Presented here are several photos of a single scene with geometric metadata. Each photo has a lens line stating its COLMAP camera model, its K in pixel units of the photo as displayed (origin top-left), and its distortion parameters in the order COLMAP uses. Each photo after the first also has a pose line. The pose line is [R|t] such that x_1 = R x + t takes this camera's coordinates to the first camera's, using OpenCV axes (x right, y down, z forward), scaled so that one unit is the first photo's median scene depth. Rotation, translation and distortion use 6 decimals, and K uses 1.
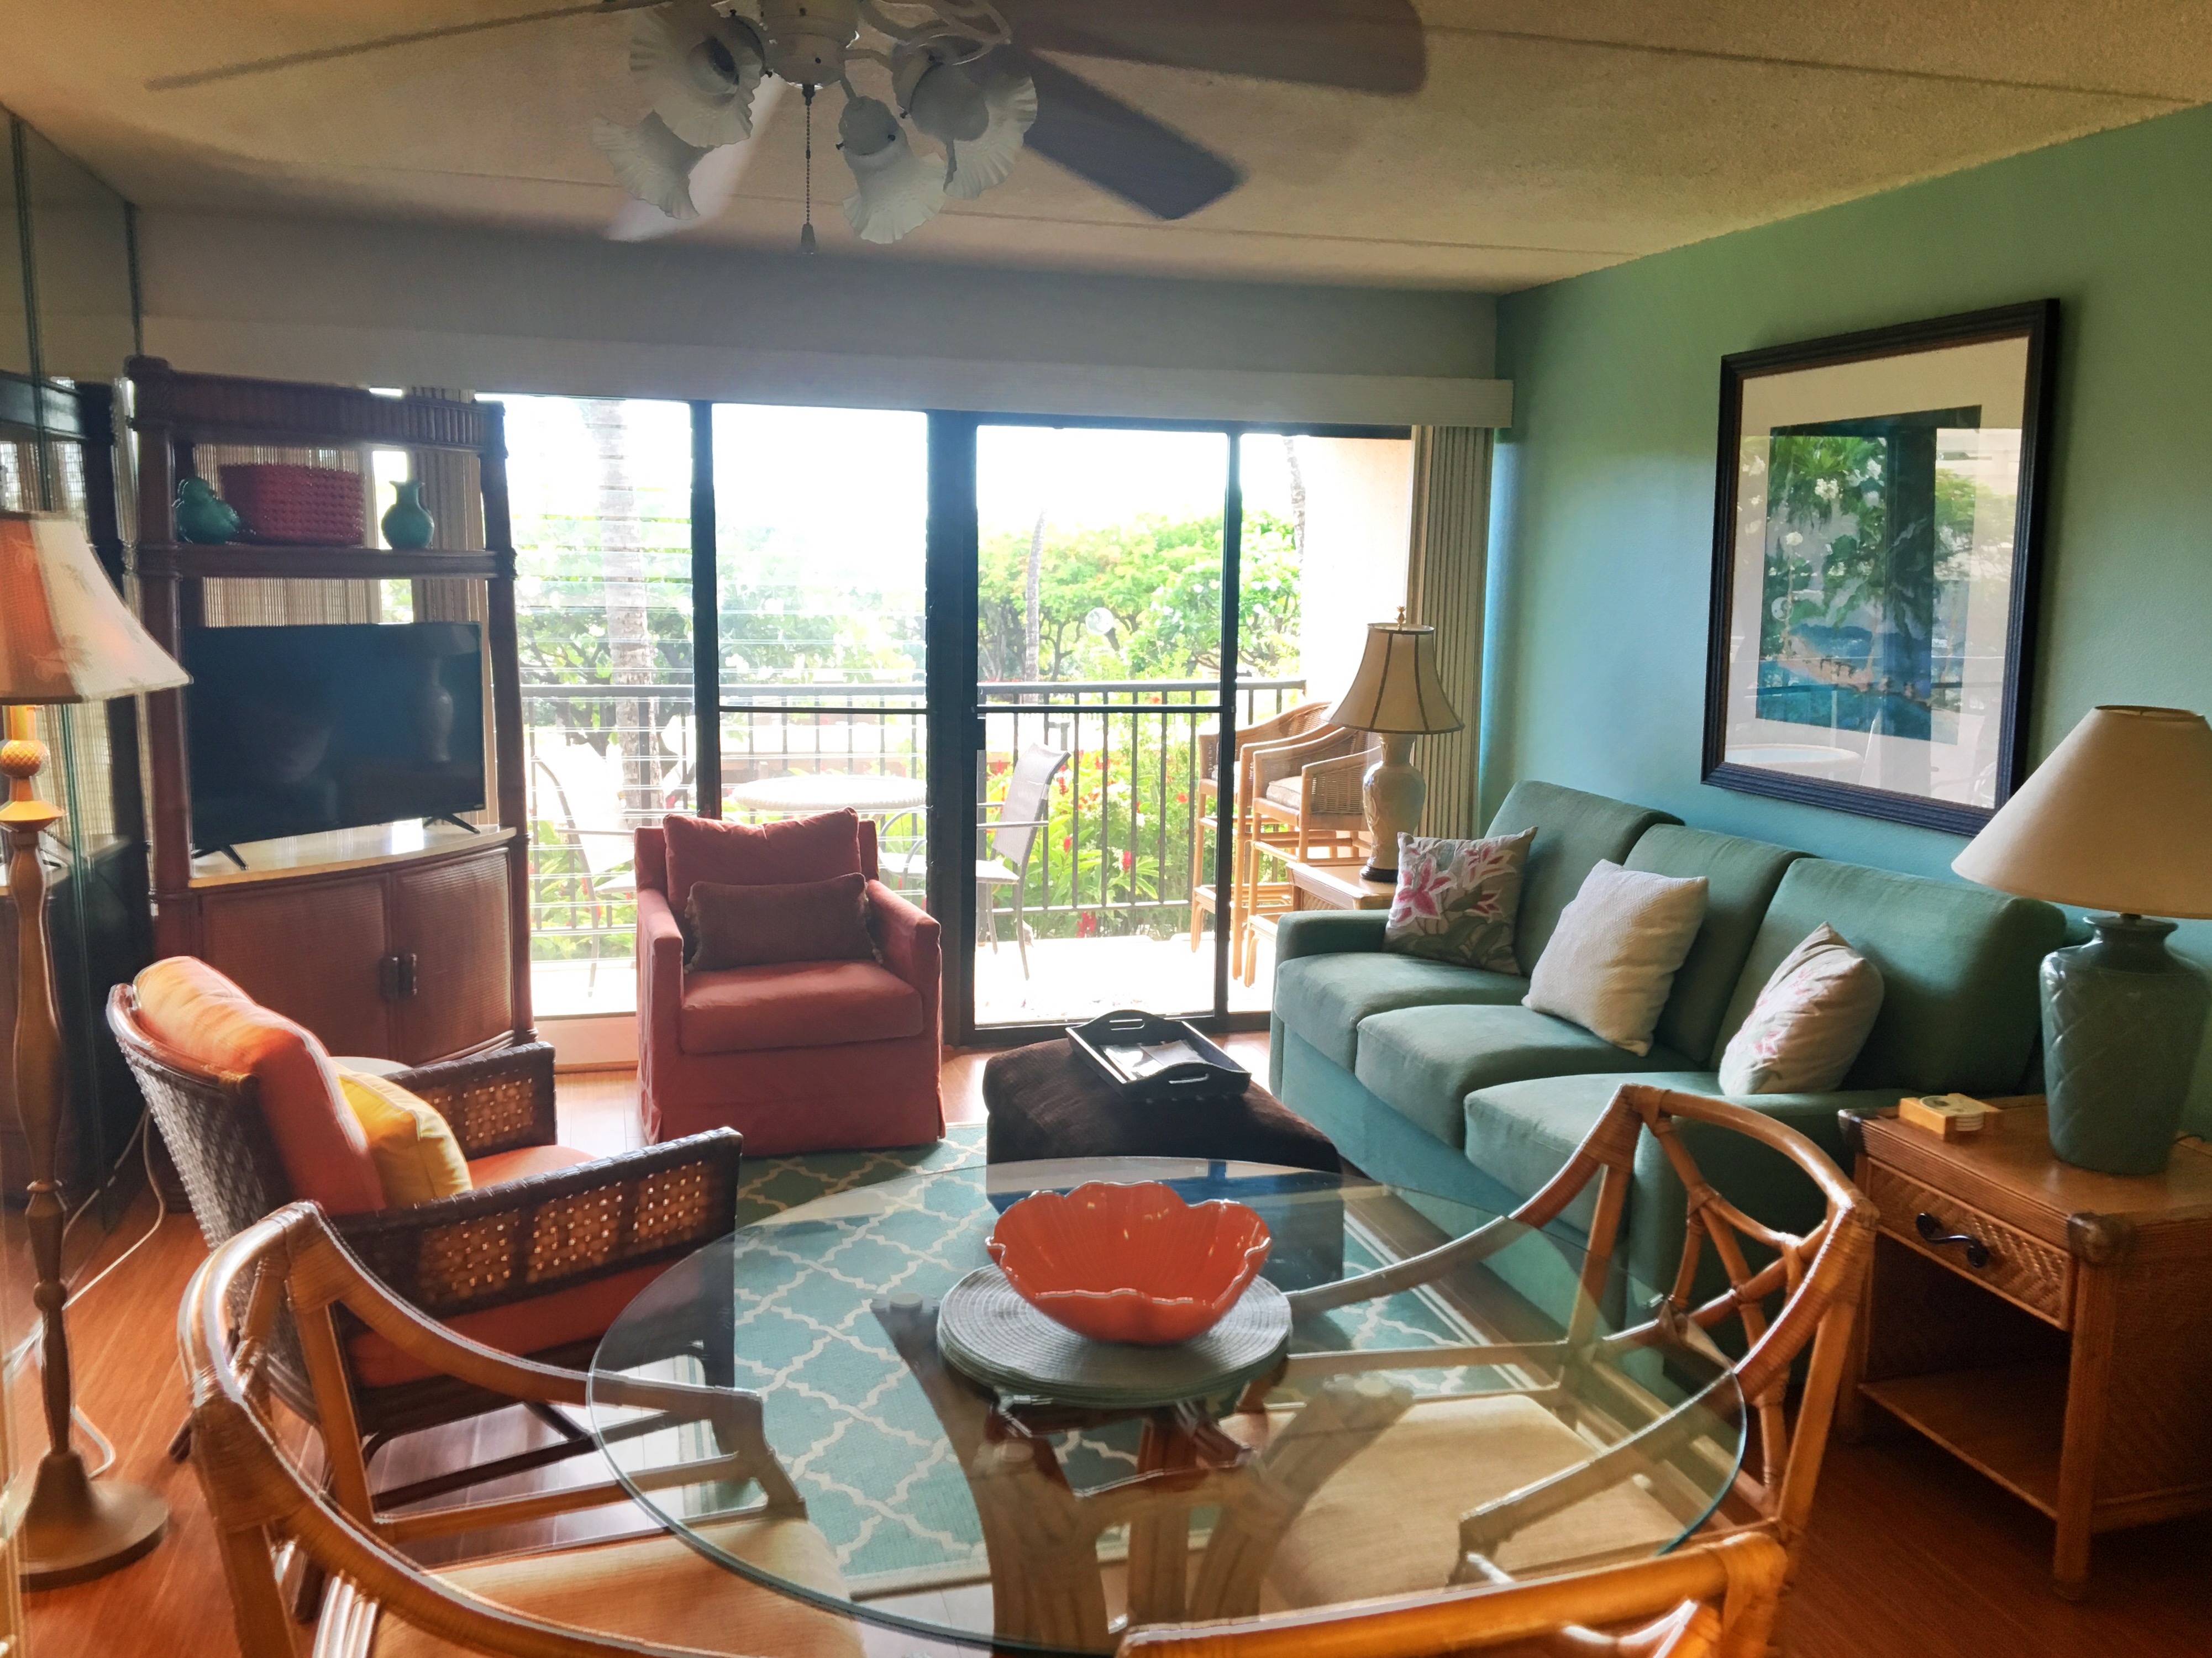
lens RADIAL K [[1889.3, 0, 1119.4], [0, 1889.3, 819.9], [0, 0, 1]] dist [0.051504, -0.056431]
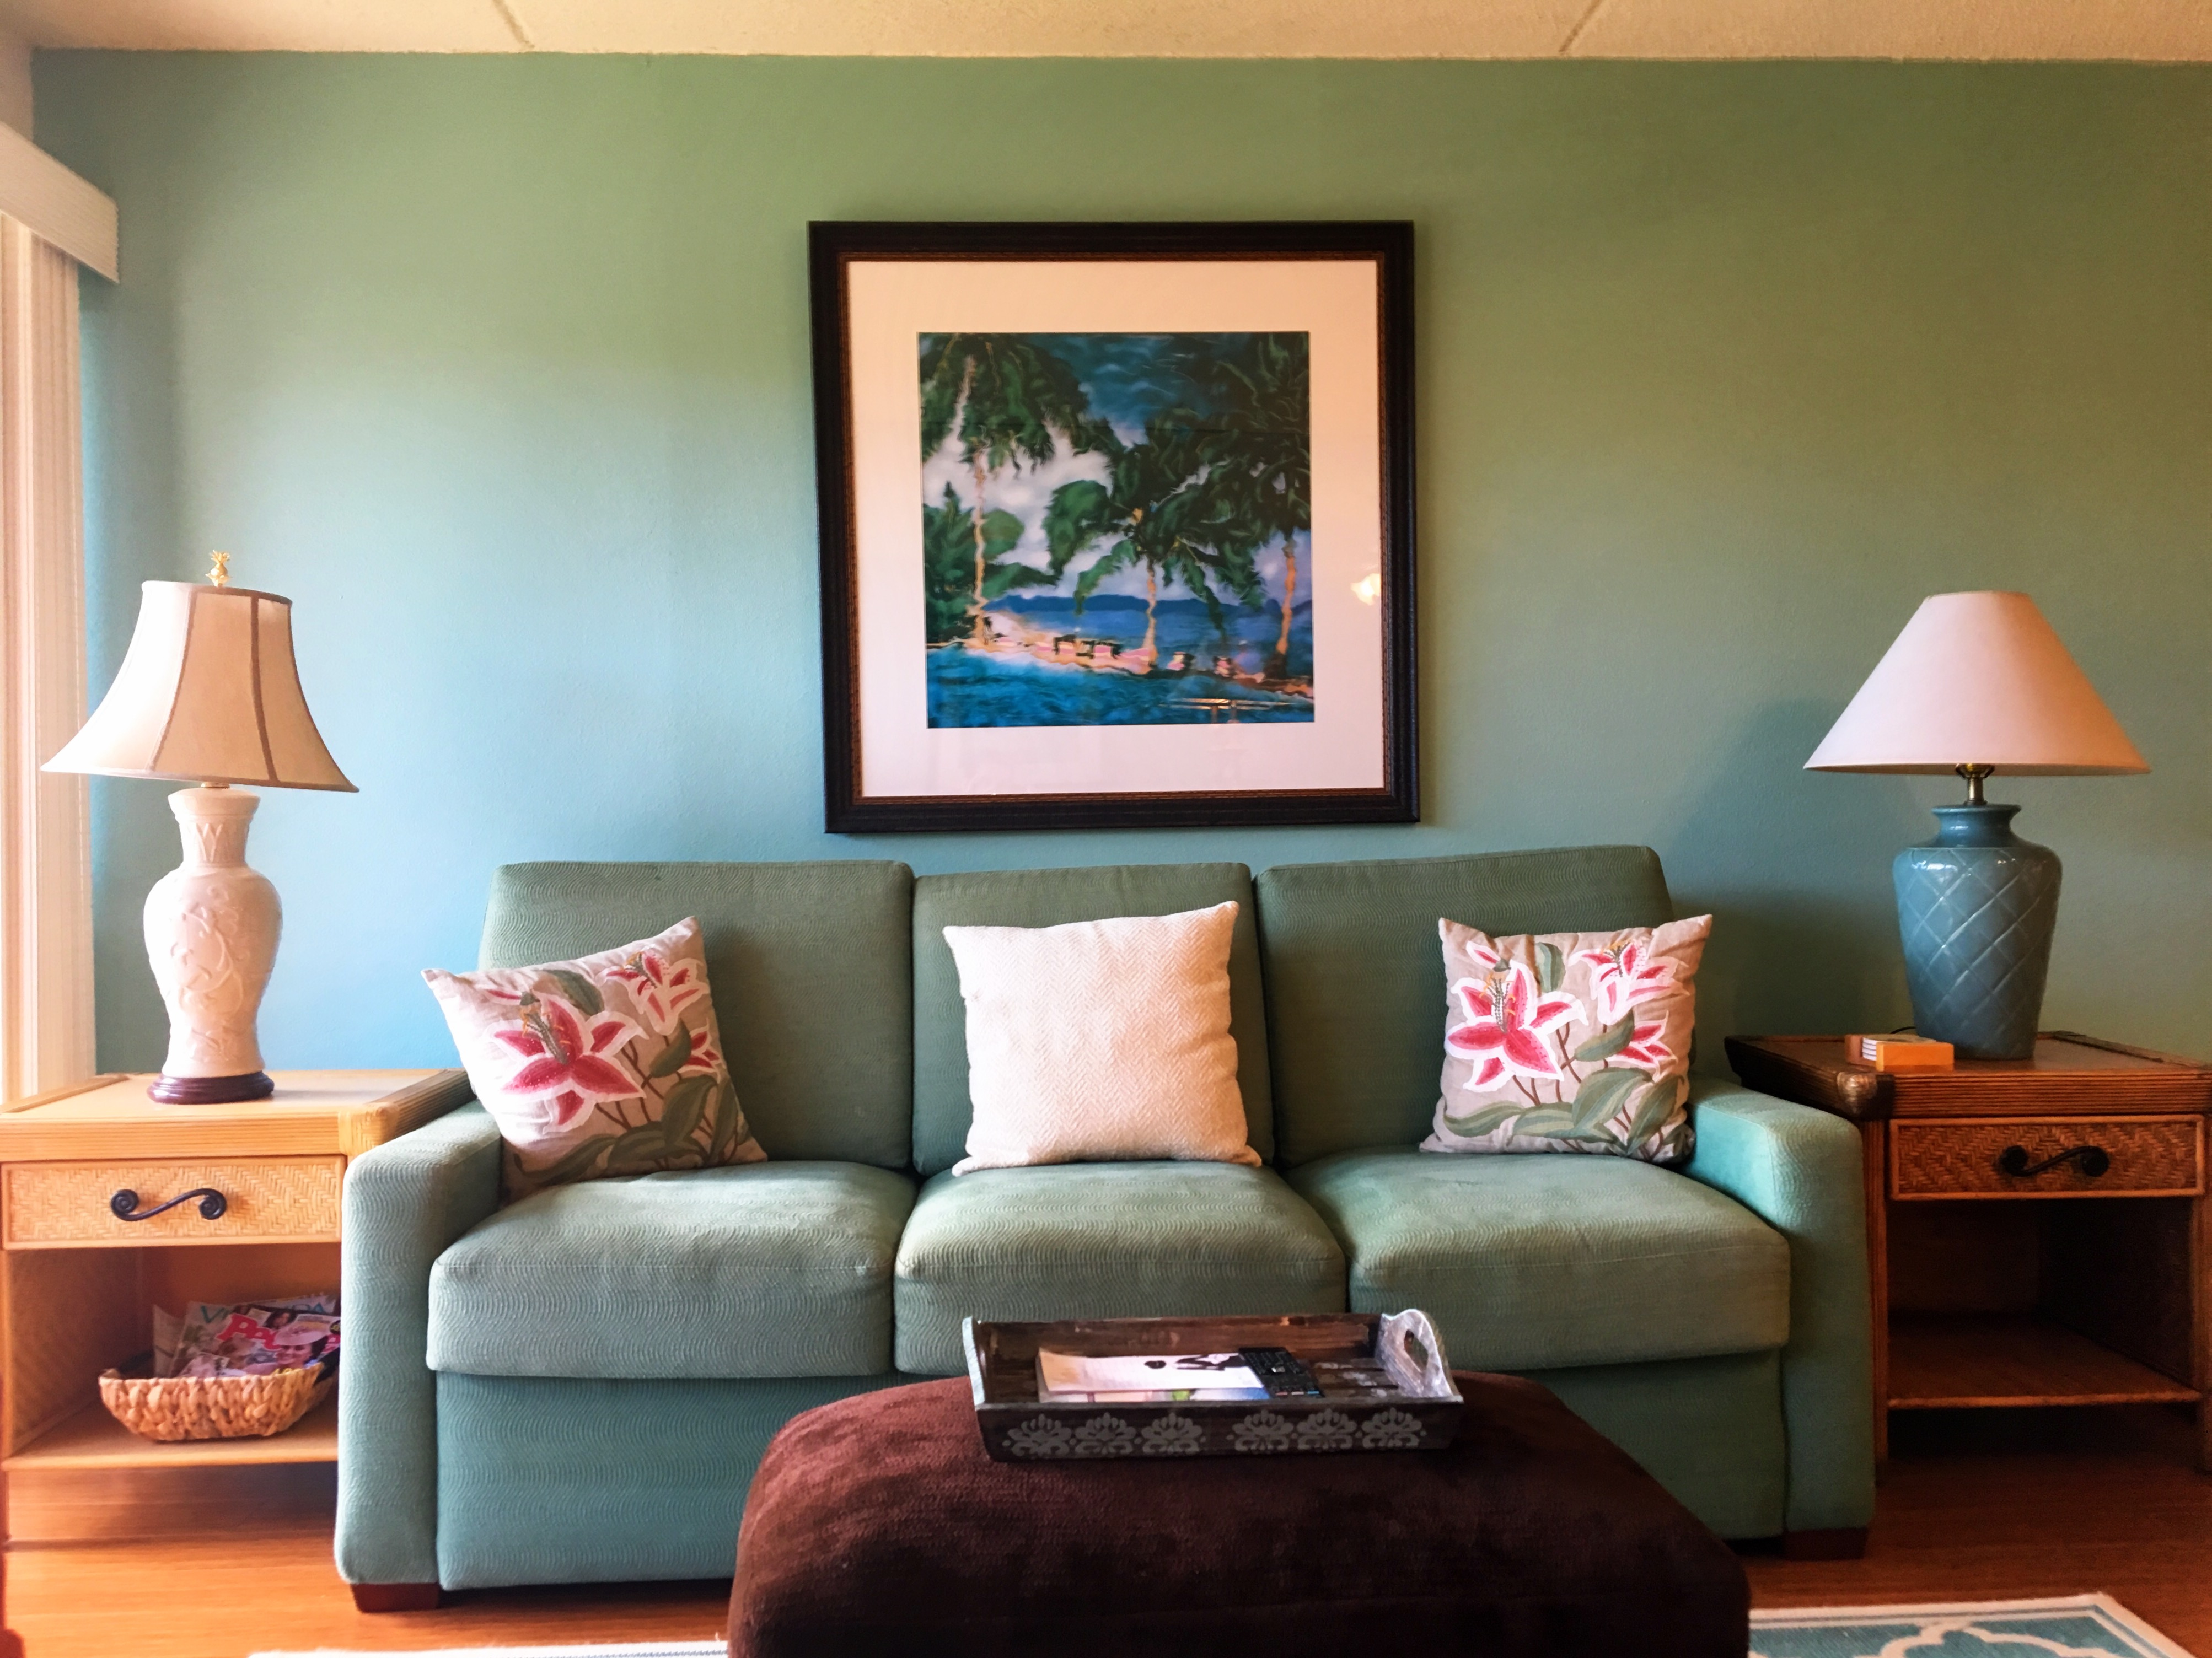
lens RADIAL K [[1889.3, 0, 1122.4], [0, 1889.3, 832.2], [0, 0, 1]] dist [0.051504, -0.056431]
pose [[0.216595, -0.017230, 0.976109, -0.332579], [0.154207, 0.987896, -0.016780, 0.007906], [-0.964006, 0.154157, 0.216630, 0.740591]]
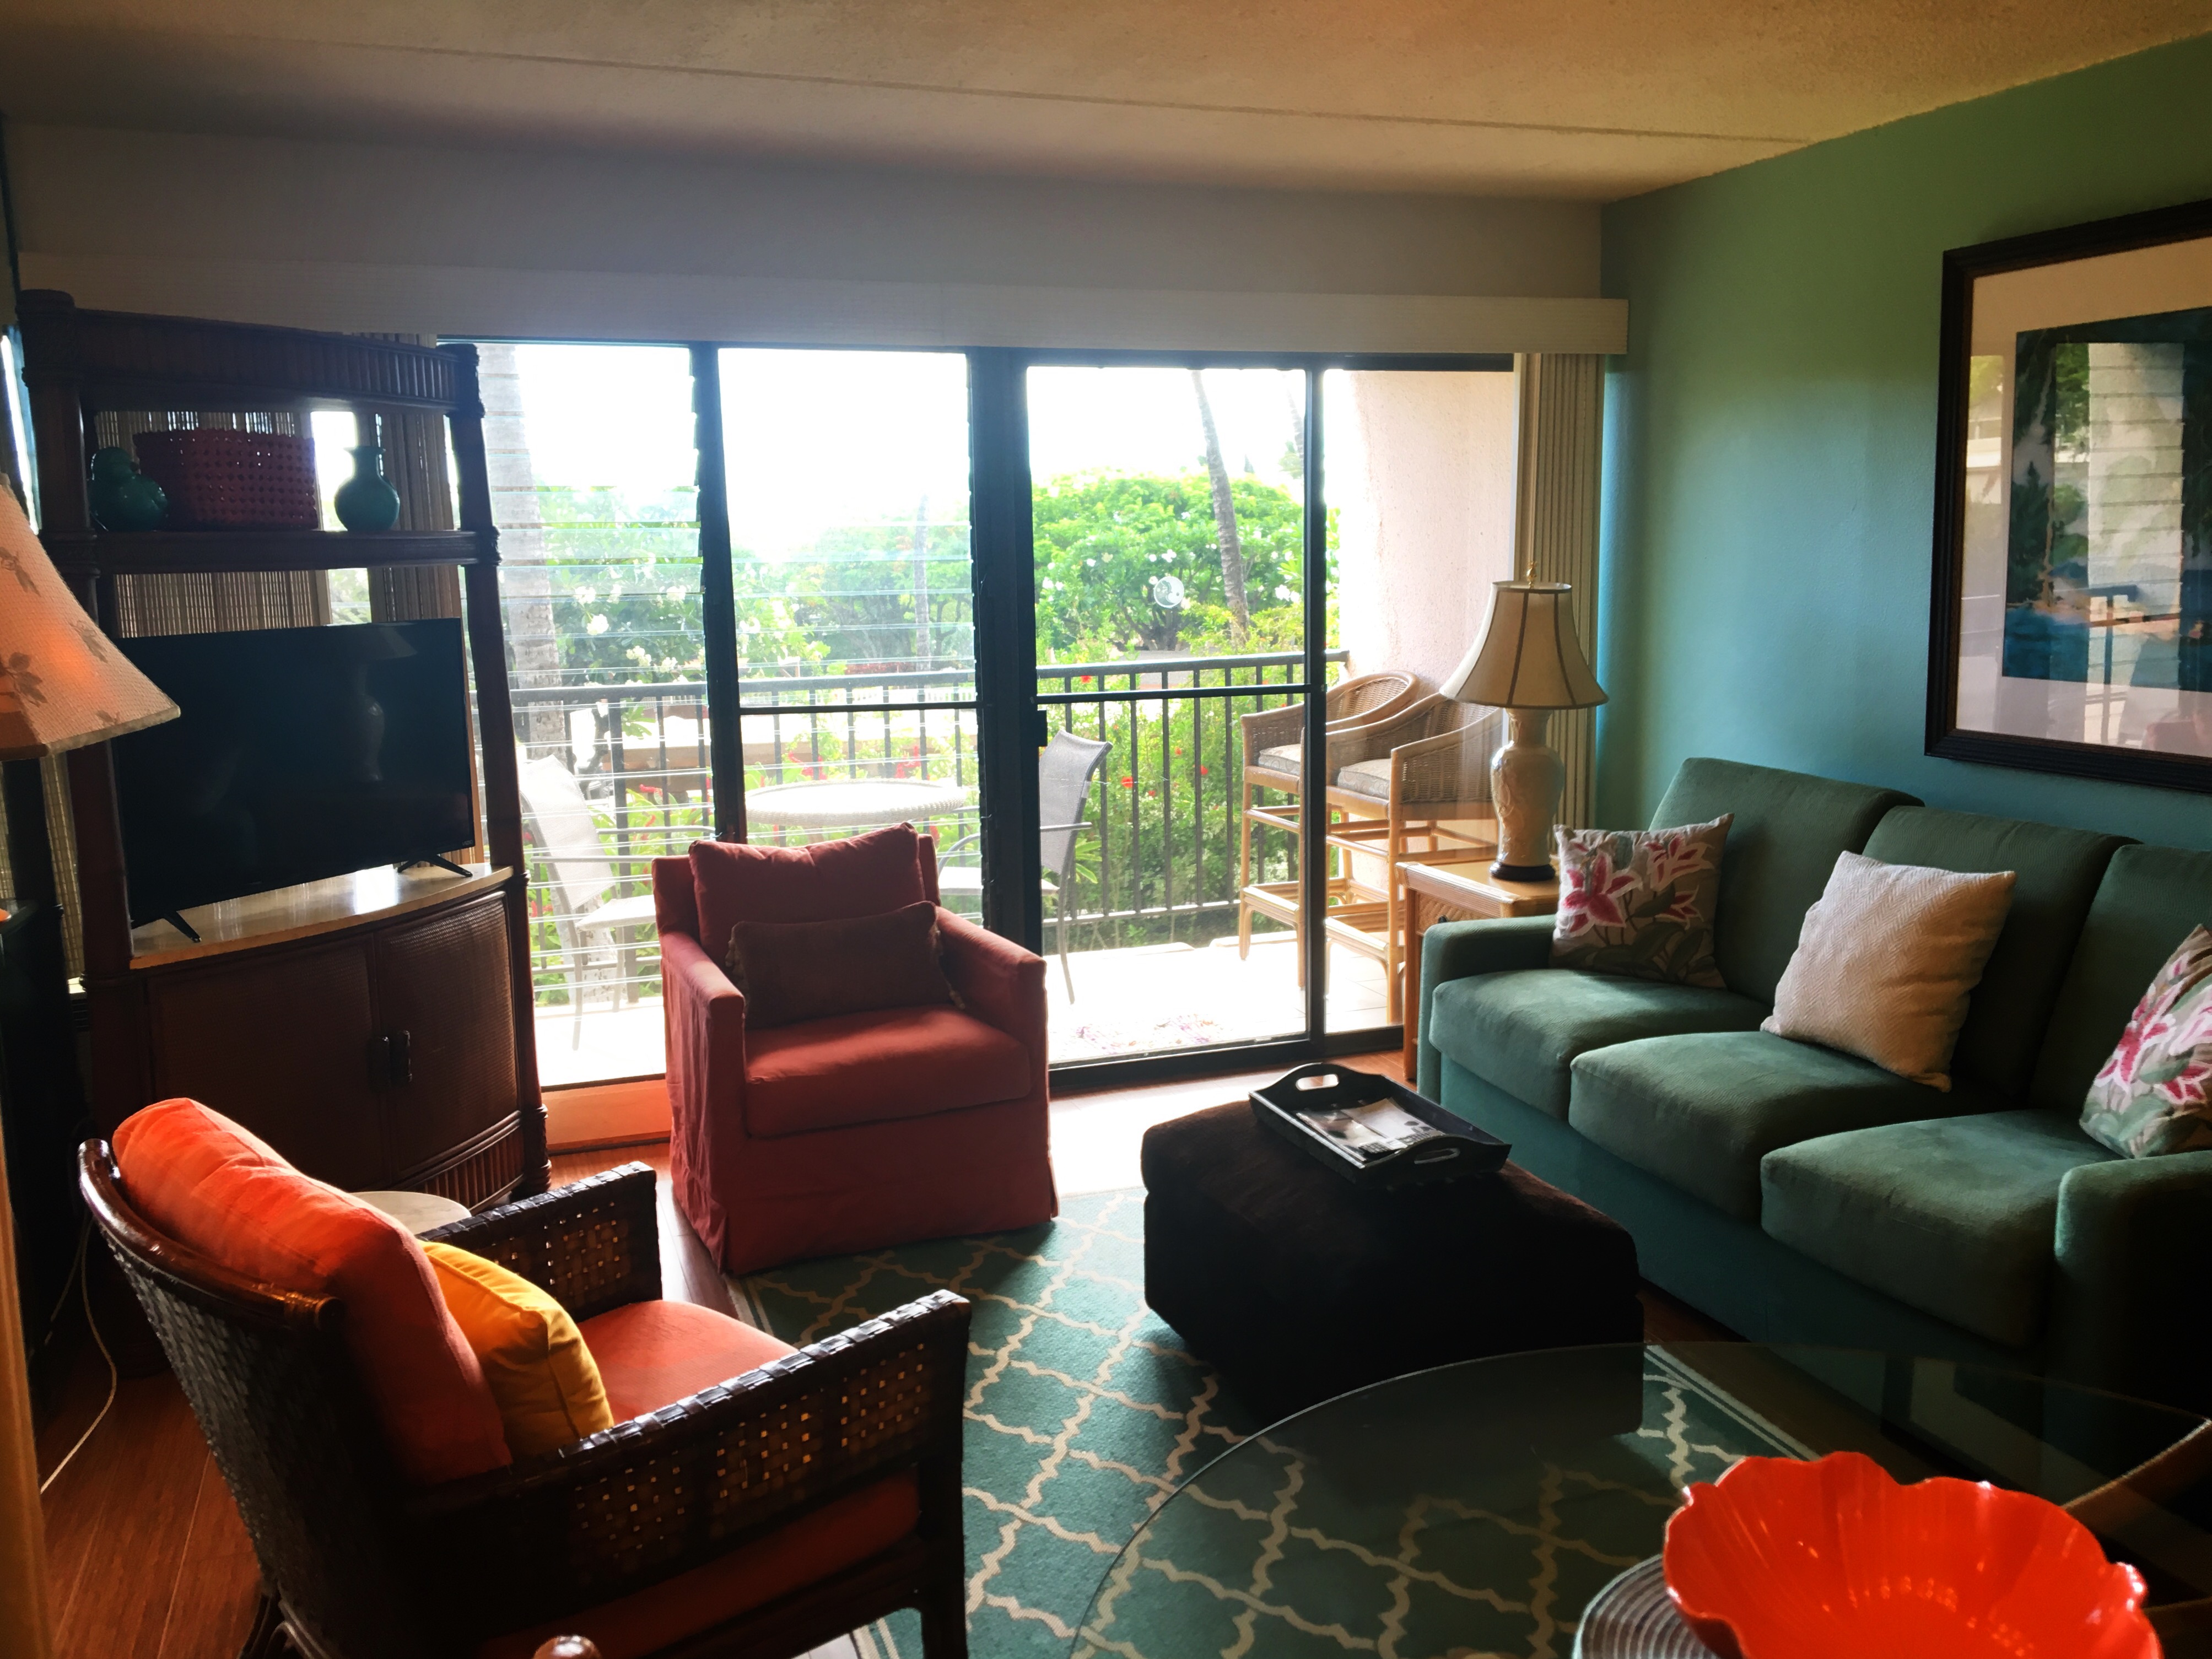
lens RADIAL K [[1889.4, 0, 1109.3], [0, 1889.4, 823.9], [0, 0, 1]] dist [0.051504, -0.056431]
pose [[0.997171, -0.042657, 0.061896, -0.113057], [0.041732, 0.998998, 0.016164, -0.017326], [-0.062523, -0.013535, 0.997952, 0.164221]]
